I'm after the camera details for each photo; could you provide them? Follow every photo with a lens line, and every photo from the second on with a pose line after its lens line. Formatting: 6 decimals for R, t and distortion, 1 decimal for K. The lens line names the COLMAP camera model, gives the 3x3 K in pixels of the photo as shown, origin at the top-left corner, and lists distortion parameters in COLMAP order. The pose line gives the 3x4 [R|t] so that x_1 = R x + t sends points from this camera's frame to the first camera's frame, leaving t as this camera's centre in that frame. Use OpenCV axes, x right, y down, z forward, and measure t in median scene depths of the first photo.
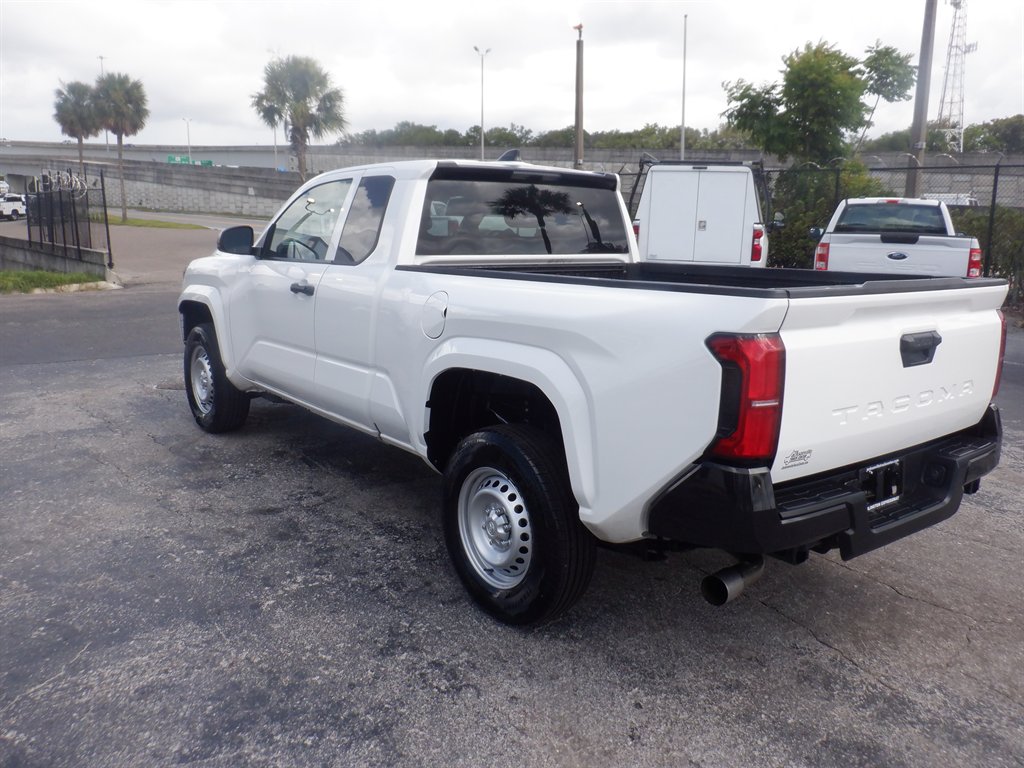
lens RADIAL K [[831.0, 0, 512.7], [0, 831.0, 378.6], [0, 0, 1]] dist [-0.003946, -0.021518]
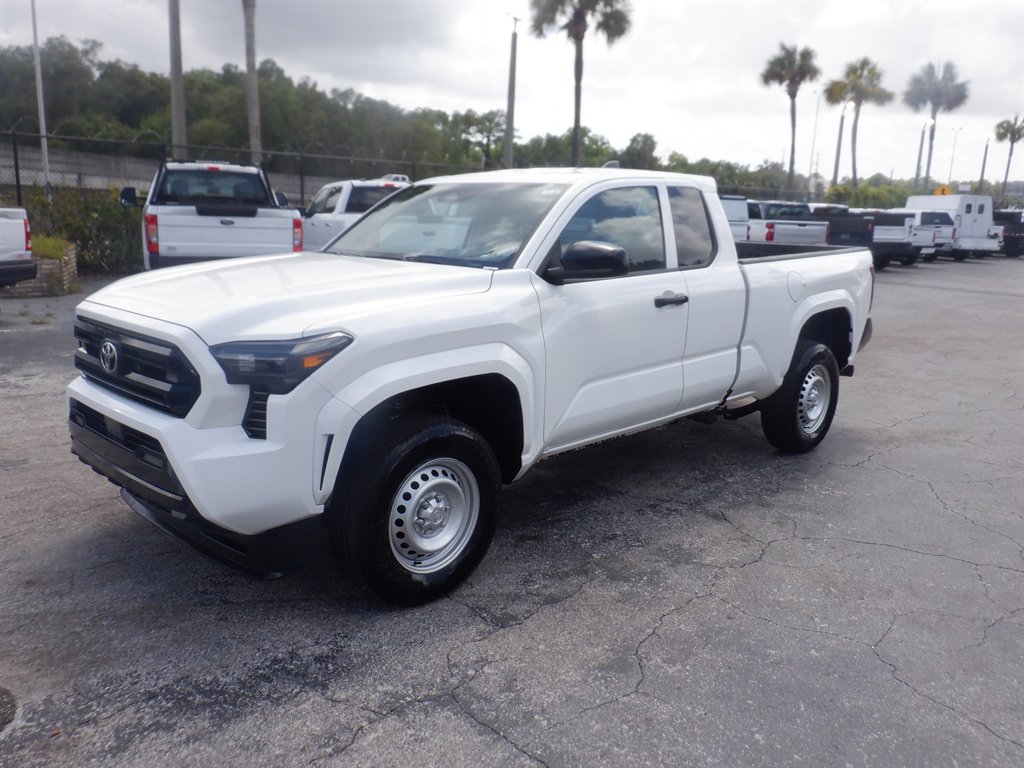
lens RADIAL K [[831.0, 0, 519.4], [0, 831.0, 384.7], [0, 0, 1]] dist [-0.003946, -0.021518]
pose [[-0.124976, -0.232894, 0.964438, -1.167144], [0.160979, 0.954419, 0.251335, -0.280004], [-0.979013, 0.186665, -0.081788, 1.248090]]
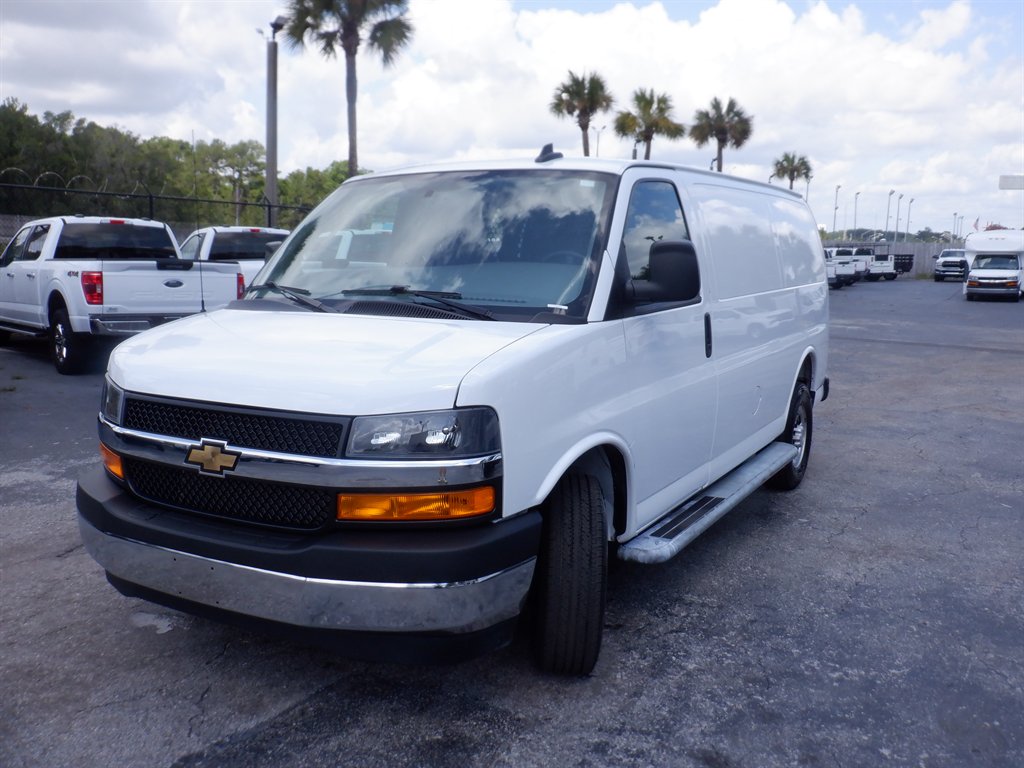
lens RADIAL K [[924.3, 0, 511.3], [0, 924.3, 390.2], [0, 0, 1]] dist [-0.039726, 0.024928]
pose [[-0.361244, -0.165082, 0.917742, -0.779697], [0.153028, 0.960365, 0.232985, -0.264902], [-0.919829, 0.224605, -0.321664, 1.244672]]
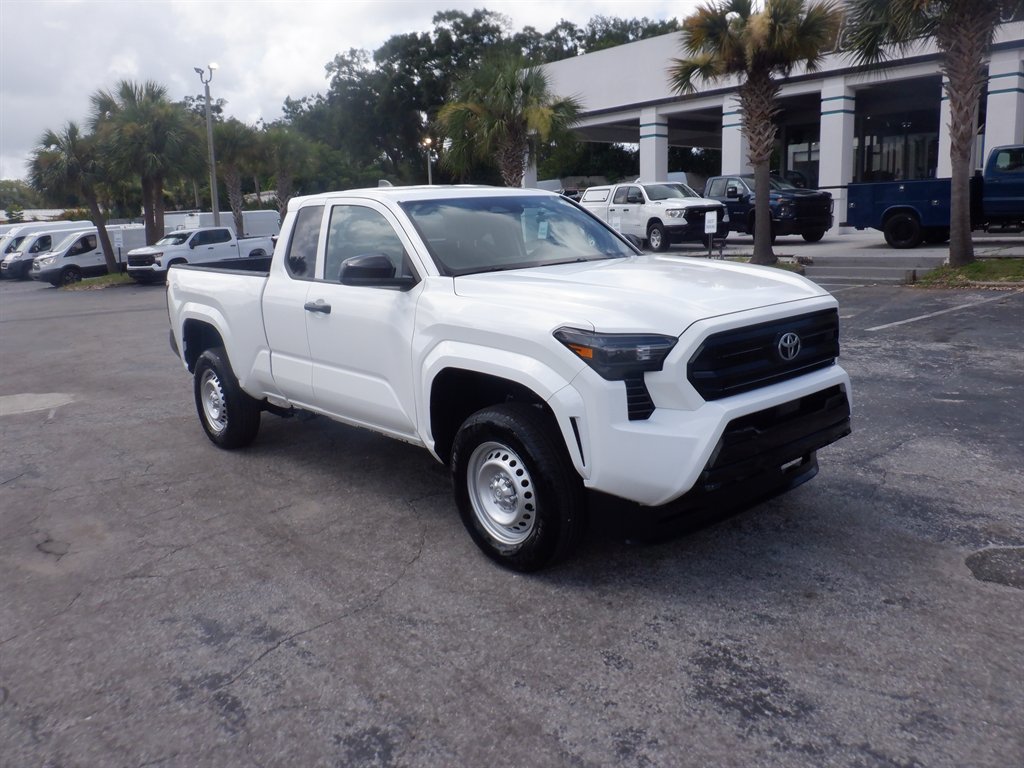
lens RADIAL K [[831.0, 0, 509.4], [0, 831.0, 381.3], [0, 0, 1]] dist [-0.003946, -0.021518]
pose [[-0.998971, 0.037813, -0.025041, -0.152447], [0.025835, 0.928260, 0.371034, -0.444132], [0.037275, 0.370005, -0.928282, 2.255361]]
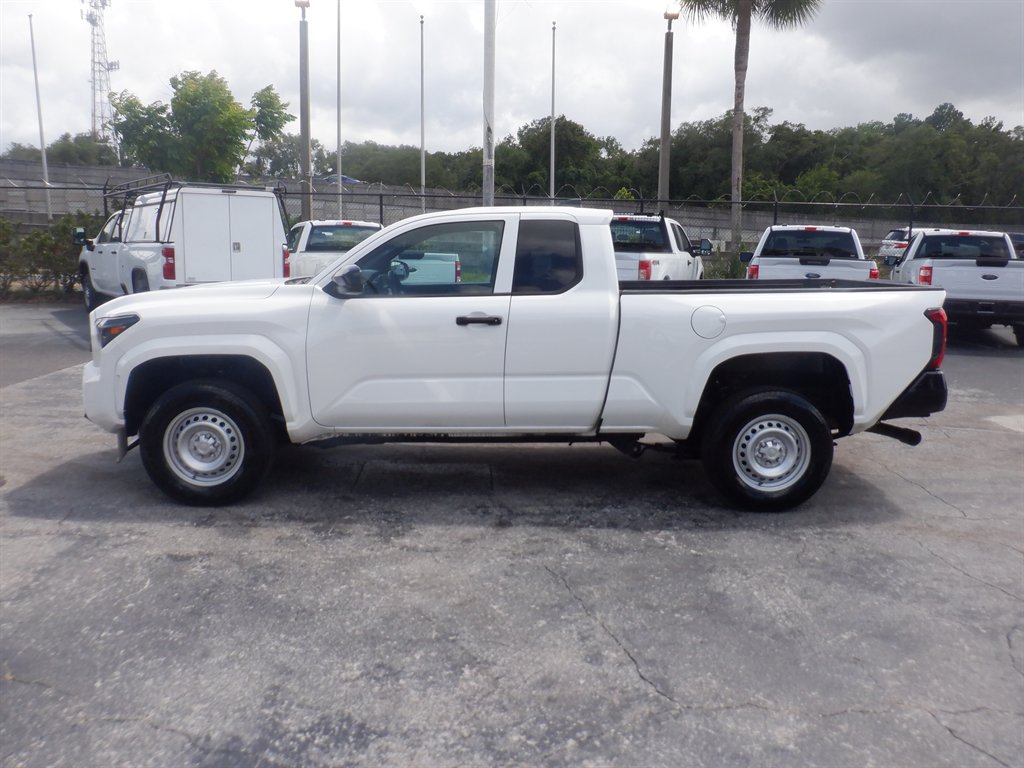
lens RADIAL K [[831.0, 0, 515.3], [0, 831.0, 378.0], [0, 0, 1]] dist [-0.003946, -0.021518]
pose [[0.595540, -0.141678, 0.790733, -1.076955], [0.153502, 0.986257, 0.061101, -0.090107], [-0.788523, 0.084991, 0.609104, 0.299897]]
